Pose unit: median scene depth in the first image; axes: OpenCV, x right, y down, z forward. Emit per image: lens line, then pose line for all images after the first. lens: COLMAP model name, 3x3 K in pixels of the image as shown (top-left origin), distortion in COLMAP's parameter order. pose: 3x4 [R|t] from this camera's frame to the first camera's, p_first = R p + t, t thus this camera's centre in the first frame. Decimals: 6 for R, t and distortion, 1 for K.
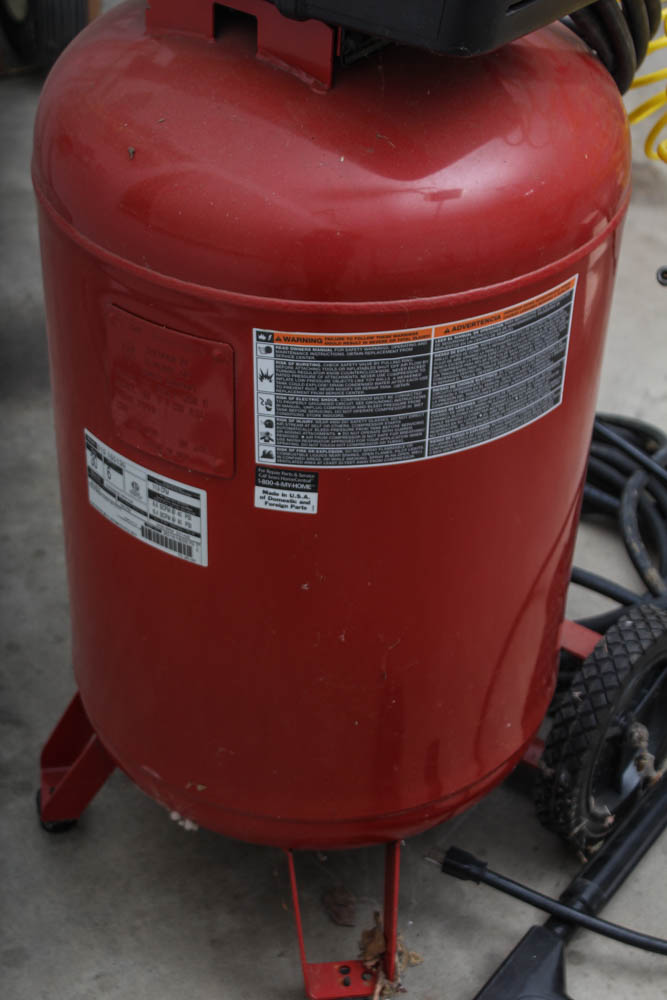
lens RADIAL K [[1787.4, 0, 333.7], [0, 1787.4, 500.1], [0, 0, 1]] dist [0.040264, 0.000000]
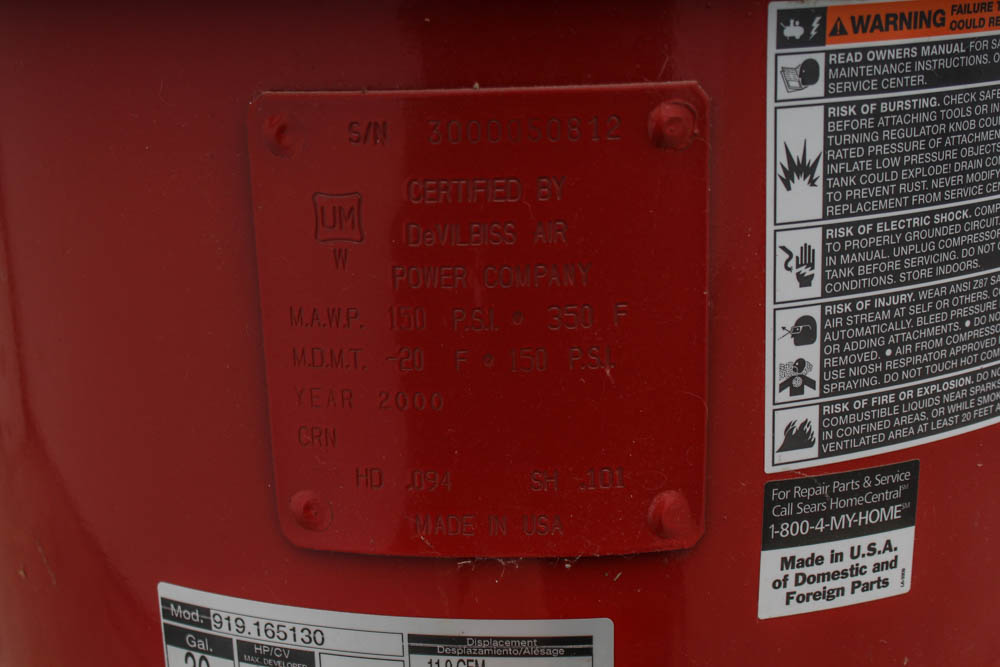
lens RADIAL K [[1438.3, 0, 498.7], [0, 1438.3, 332.7], [0, 0, 1]] dist [-0.018515, 0.000000]
pose [[0.898160, -0.180118, 0.401081, -0.197979], [0.310727, 0.905431, -0.289213, 0.018869], [-0.311058, 0.384386, 0.869189, 0.776363]]
